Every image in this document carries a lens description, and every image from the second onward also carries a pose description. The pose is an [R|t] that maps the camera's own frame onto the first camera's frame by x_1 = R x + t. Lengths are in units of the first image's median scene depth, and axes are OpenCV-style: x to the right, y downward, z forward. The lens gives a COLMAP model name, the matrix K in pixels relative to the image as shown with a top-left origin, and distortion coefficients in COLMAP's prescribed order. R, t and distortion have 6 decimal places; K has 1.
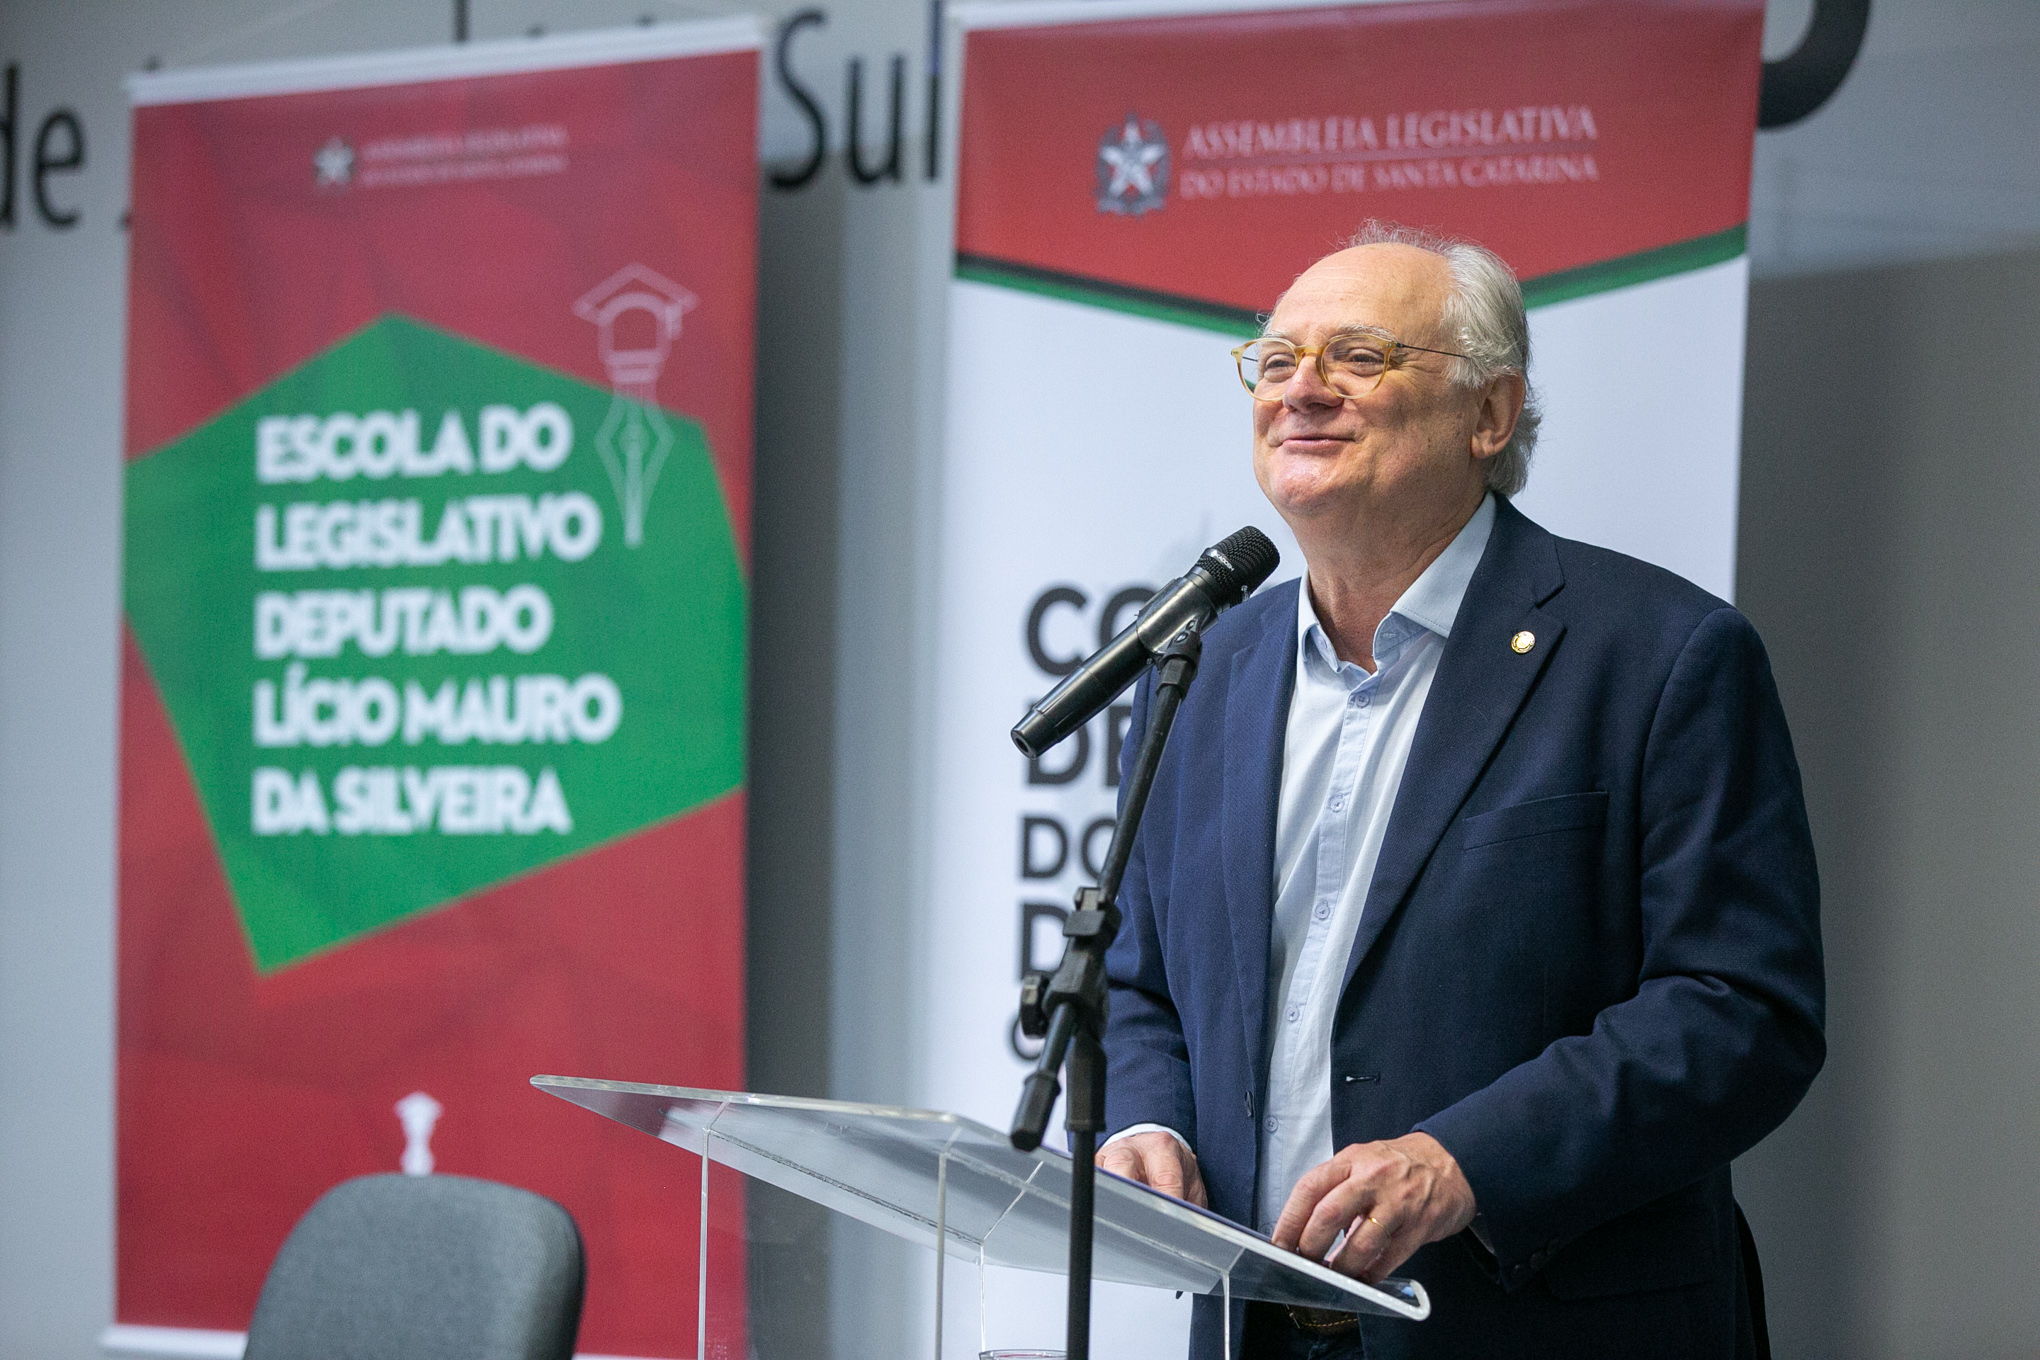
lens RADIAL K [[6658.7, 0, 1020.7], [0, 6658.7, 474.6], [0, 0, 1]] dist [-0.441575, -0.621656]
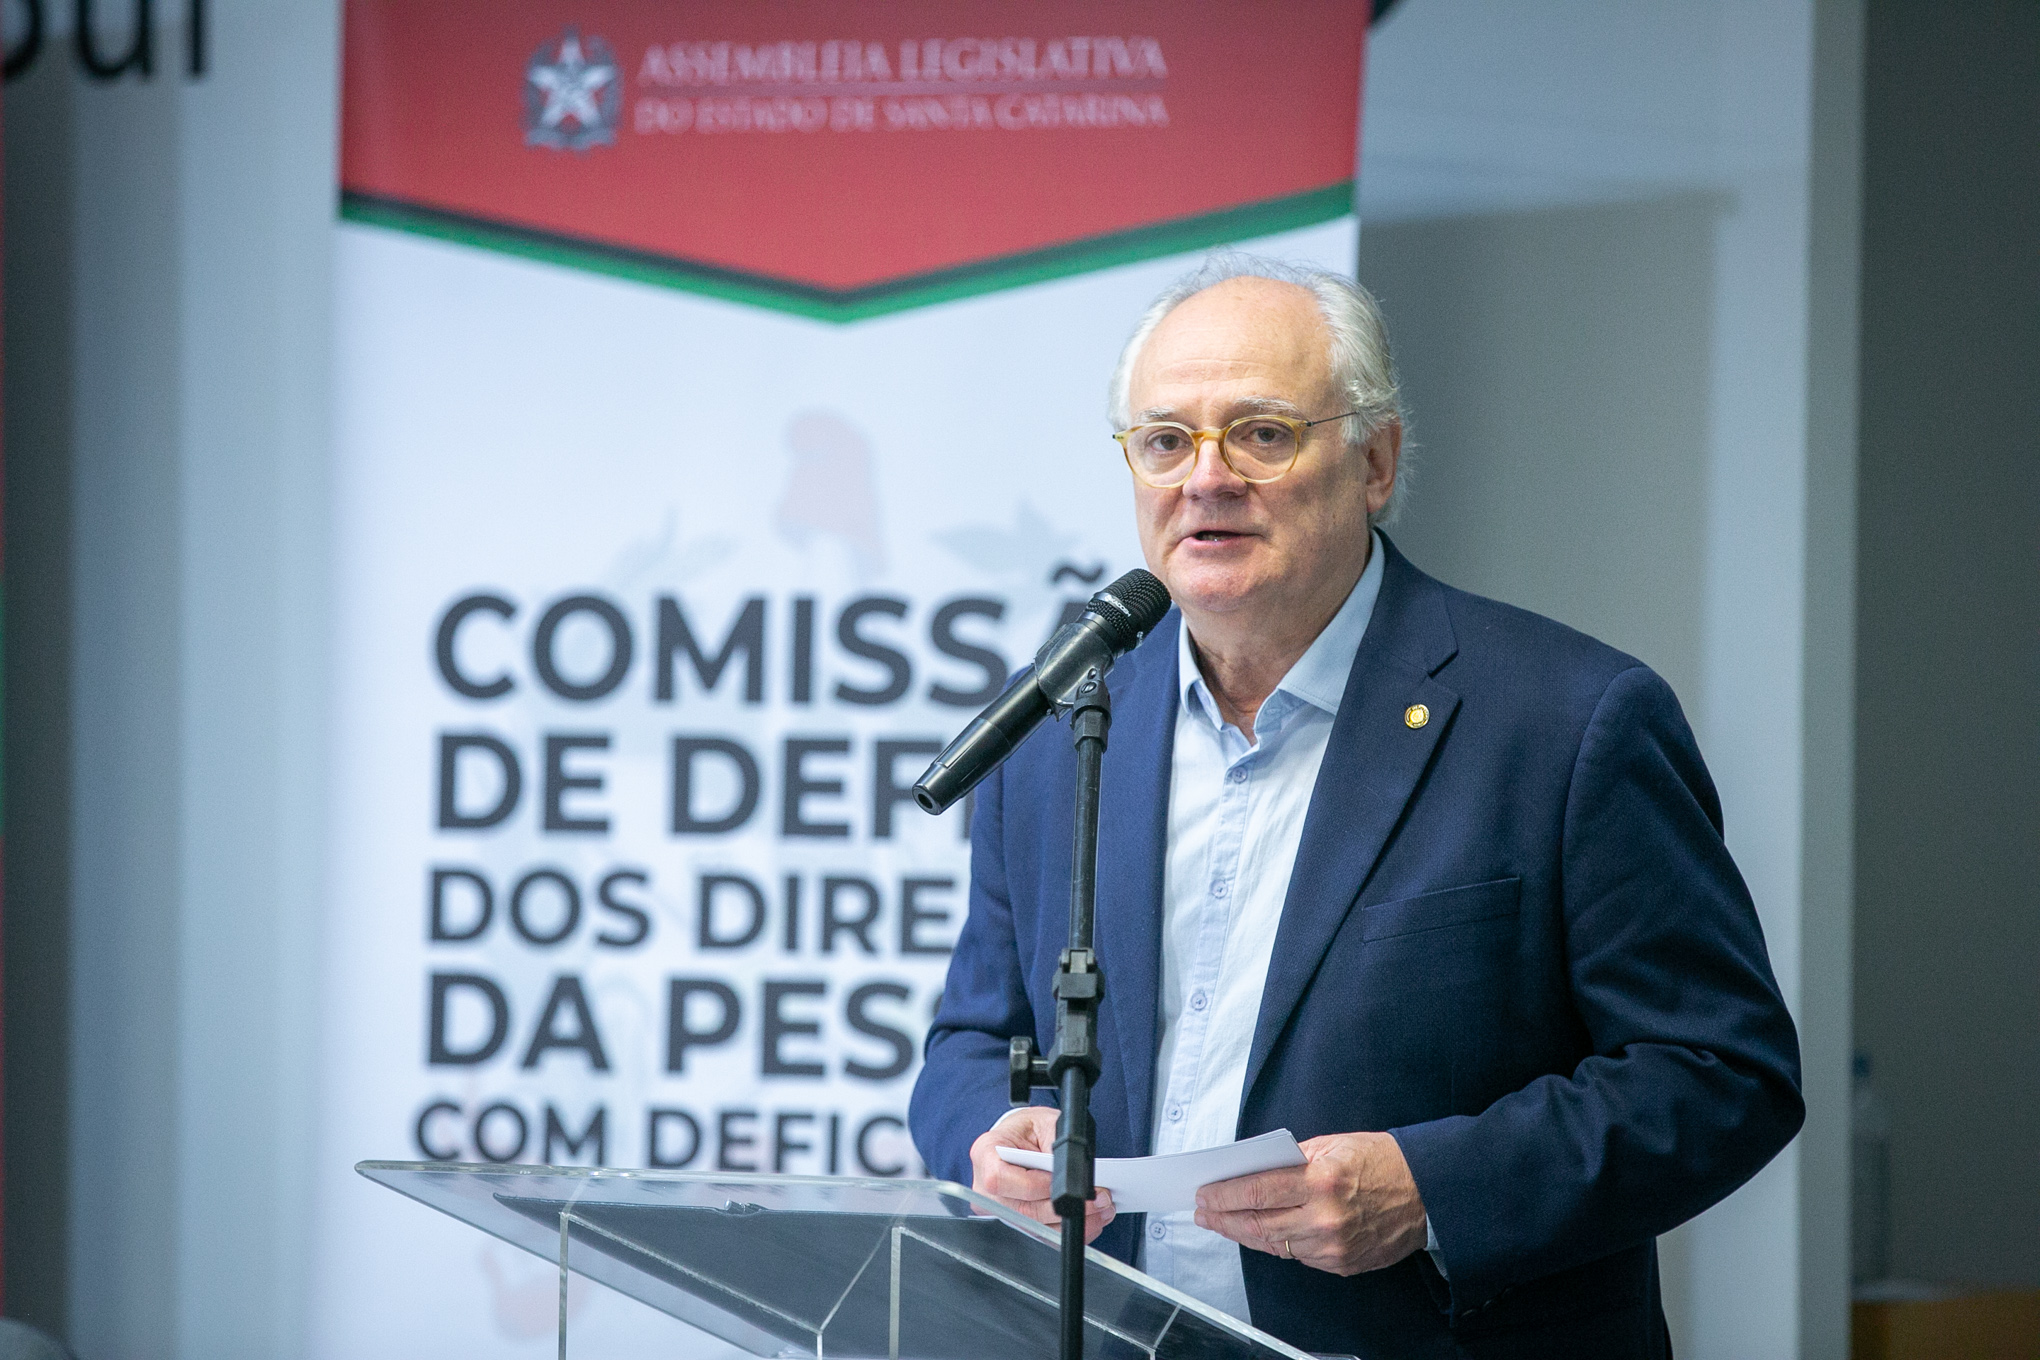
lens RADIAL K [[10588.0, 0, 1019.0], [0, 10588.0, 684.4], [0, 0, 1]] dist [1.139681, 15.568230]
pose [[0.981568, -0.003152, 0.191089, -0.164240], [-0.003925, 0.999321, 0.036642, -0.018838], [-0.191075, -0.036716, 0.980889, -0.292799]]
